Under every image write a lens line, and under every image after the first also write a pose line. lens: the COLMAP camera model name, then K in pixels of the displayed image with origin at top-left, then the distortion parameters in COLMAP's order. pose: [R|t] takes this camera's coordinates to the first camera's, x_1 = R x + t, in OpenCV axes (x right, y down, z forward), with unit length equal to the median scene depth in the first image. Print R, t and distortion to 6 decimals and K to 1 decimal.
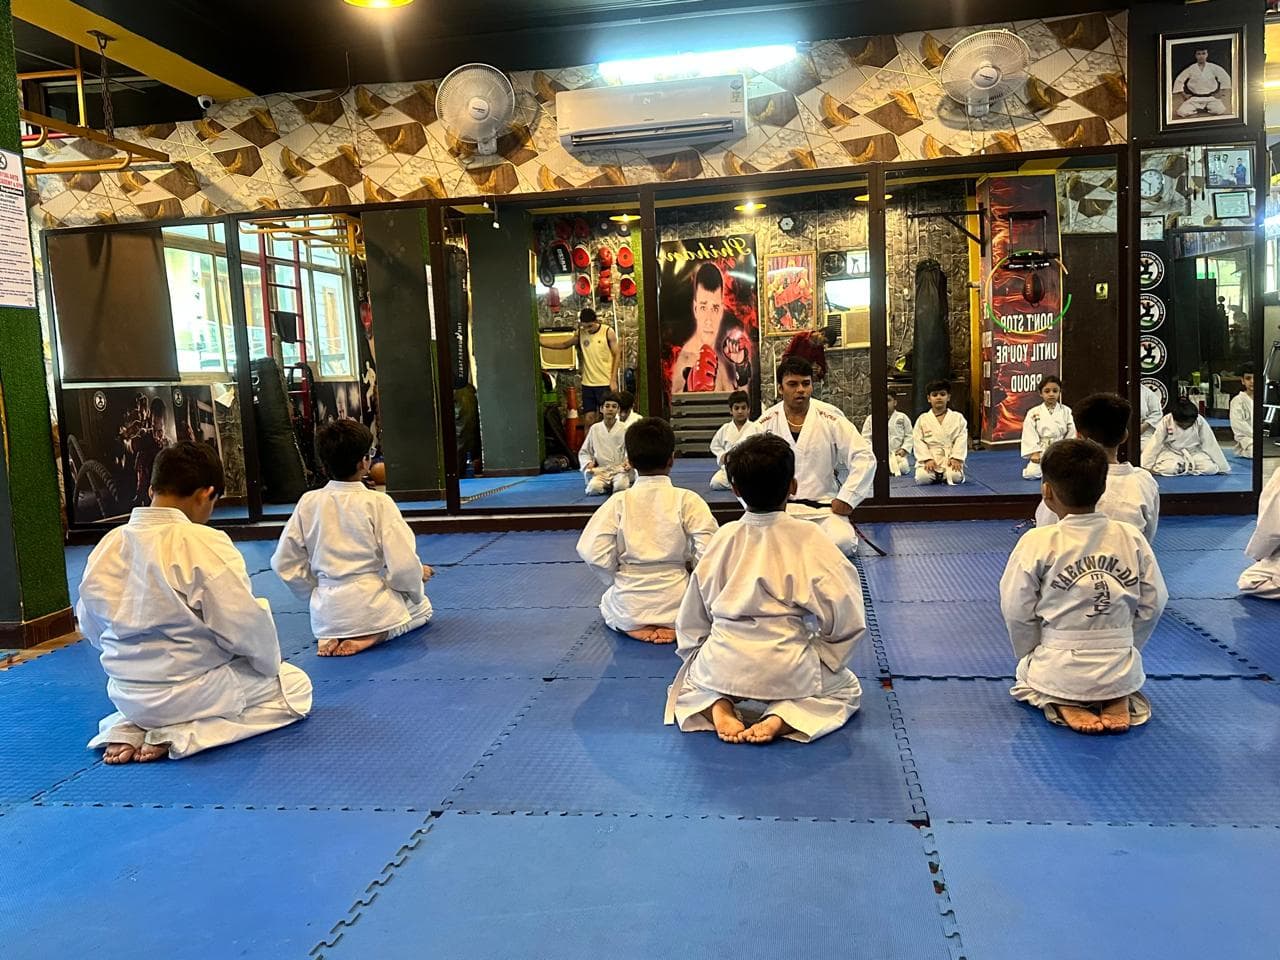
lens RADIAL K [[1090.1, 0, 628.3], [0, 1090.1, 477.7], [0, 0, 1]] dist [0.116829, -0.229855]
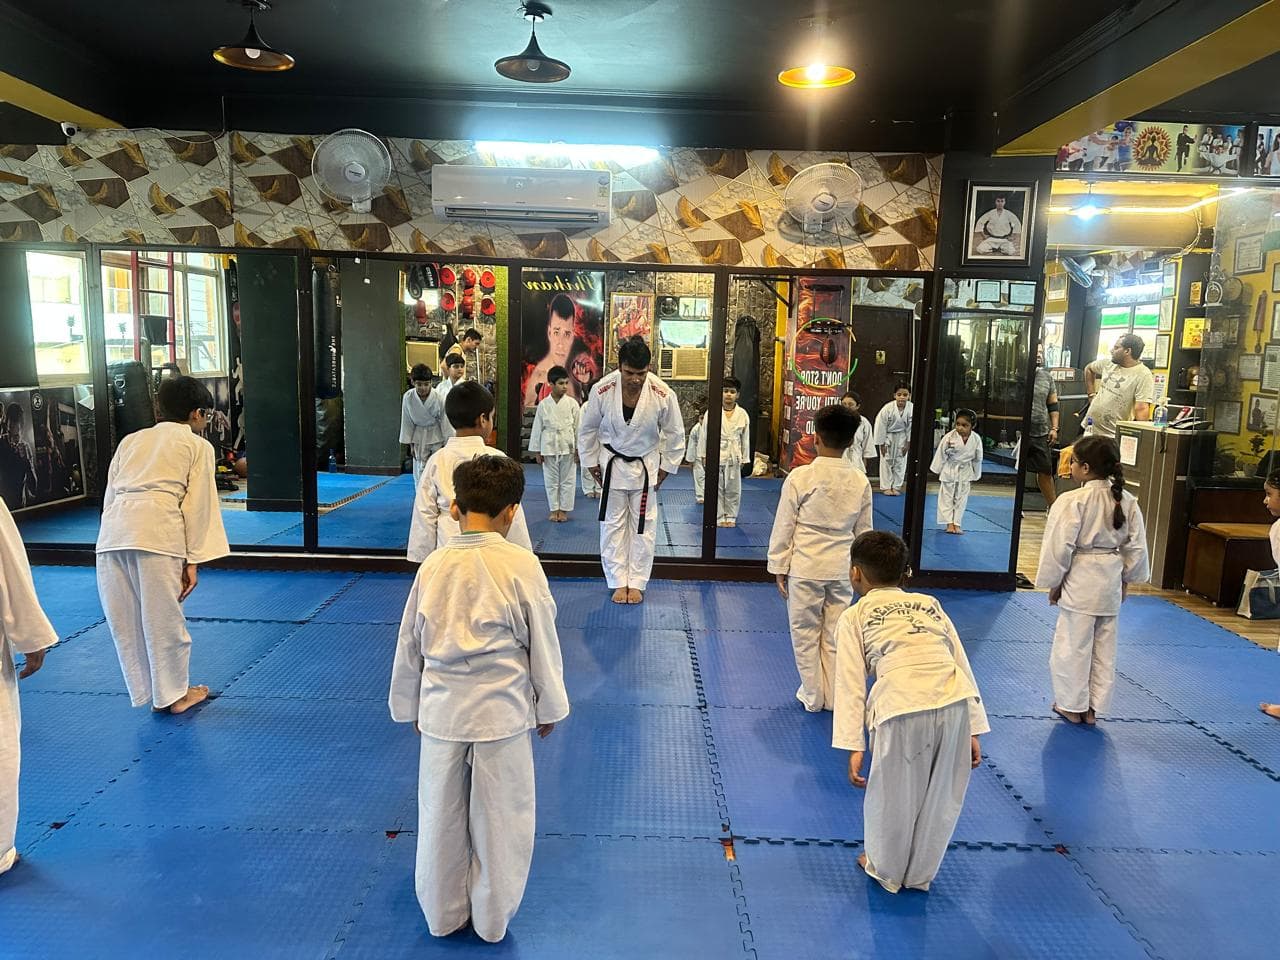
lens RADIAL K [[899.9, 0, 633.9], [0, 899.9, 483.6], [0, 0, 1]] dist [0.077063, -0.096264]
pose [[0.983264, 0.055040, 0.173675, -0.010154], [-0.063653, 0.996983, 0.044415, -0.091691], [-0.170707, -0.054726, 0.983801, 0.092552]]
